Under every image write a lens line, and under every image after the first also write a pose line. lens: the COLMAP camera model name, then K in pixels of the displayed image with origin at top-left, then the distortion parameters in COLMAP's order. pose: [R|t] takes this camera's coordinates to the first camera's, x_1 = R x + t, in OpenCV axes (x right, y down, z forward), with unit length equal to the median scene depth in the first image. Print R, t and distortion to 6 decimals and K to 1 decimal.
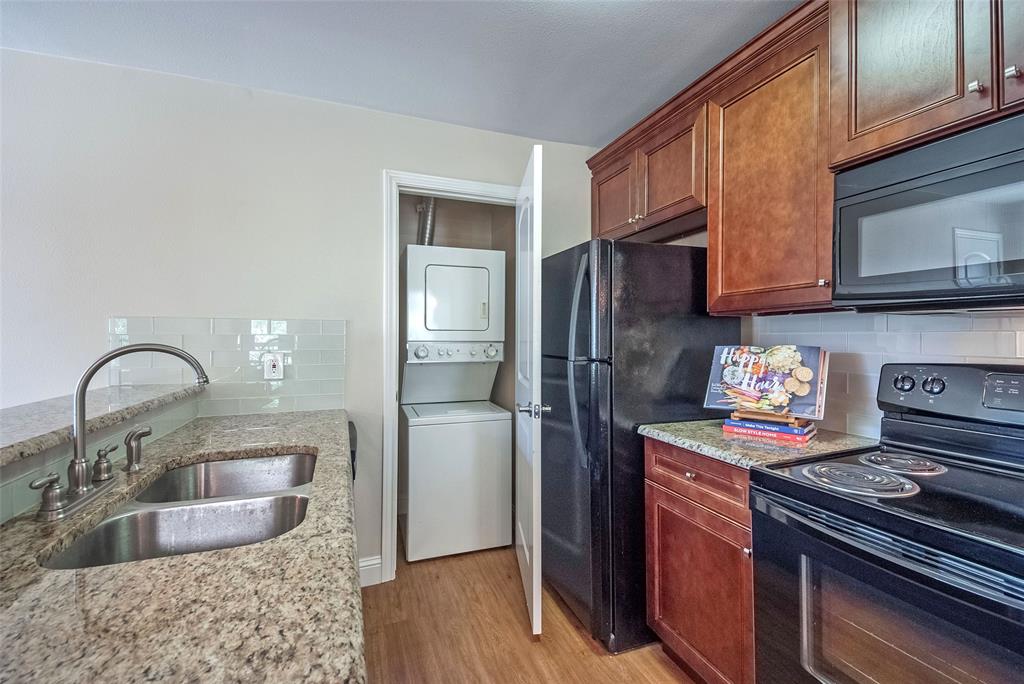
lens RADIAL K [[443.4, 0, 508.3], [0, 443.4, 337.1], [0, 0, 1]] dist [0.024731, -0.000164]
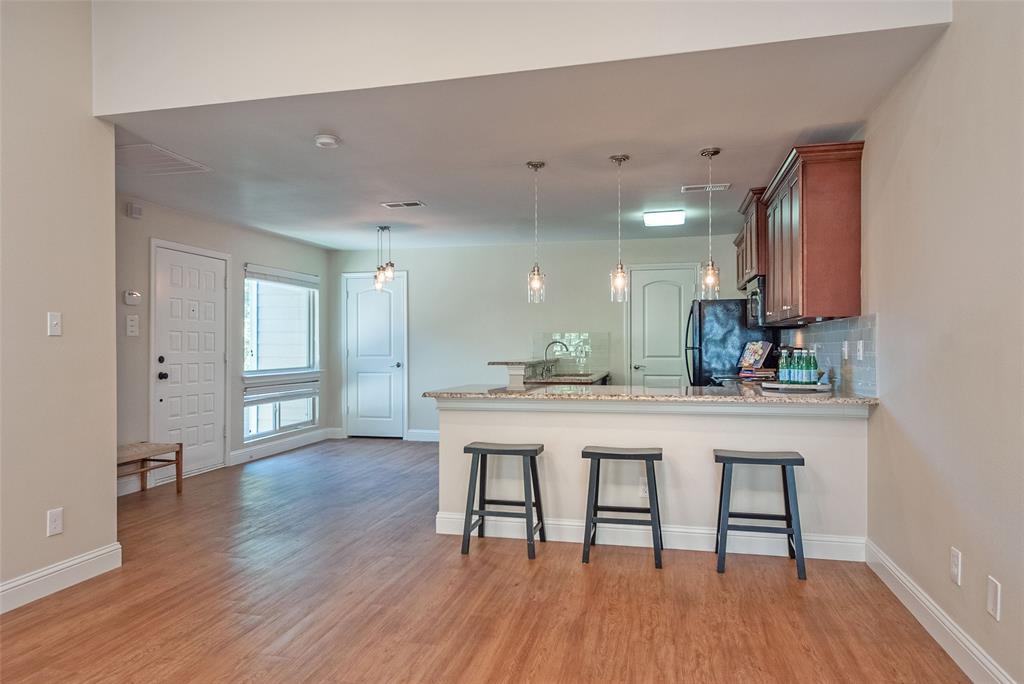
lens RADIAL K [[666.6, 0, 512.0], [0, 666.6, 342.0], [0, 0, 1]] dist [0.022227, -0.000591]
pose [[0.830586, -0.010340, -0.556795, 1.594956], [0.010761, 0.999939, -0.002518, 0.017153], [0.556787, -0.003901, 0.830646, -3.016617]]
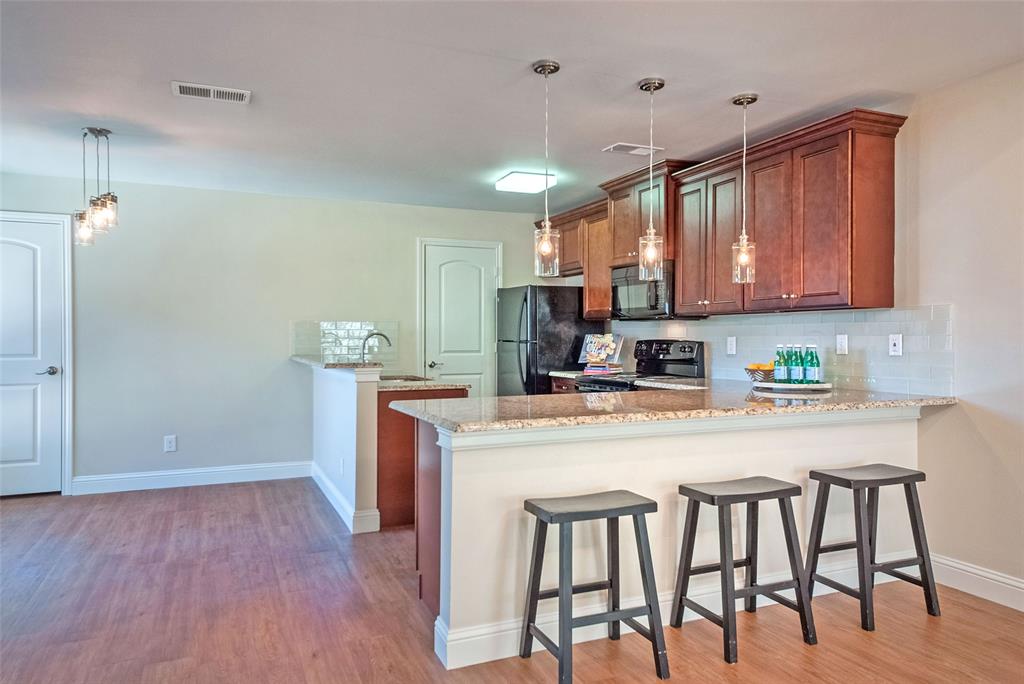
lens RADIAL K [[693.1, 0, 512.0], [0, 693.1, 342.0], [0, 0, 1]] dist [0.058770, 0.000224]
pose [[0.998774, -0.006623, 0.049064, -0.056726], [0.005842, 0.999854, 0.016044, -0.000346], [-0.049163, -0.015737, 0.998667, -2.591506]]
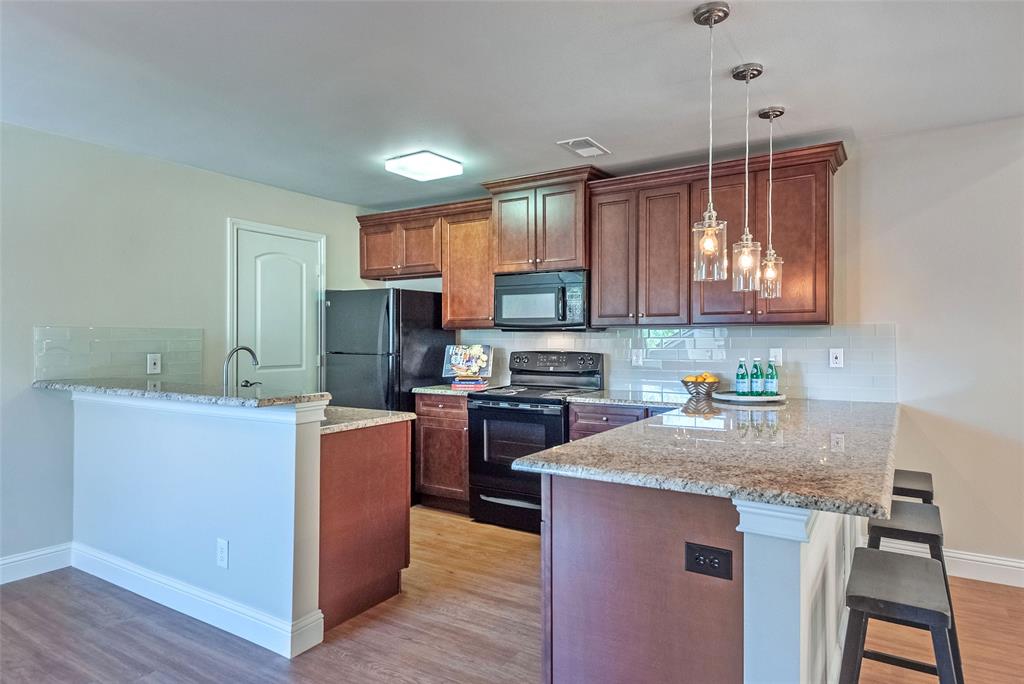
lens RADIAL K [[613.0, 0, 510.8], [0, 613.0, 337.1], [0, 0, 1]] dist [0.036905, -0.001205]
pose [[0.801515, -0.003033, 0.597967, -1.021915], [-0.000561, 0.999983, 0.005824, -0.036401], [-0.597975, -0.005004, 0.801499, -1.471692]]
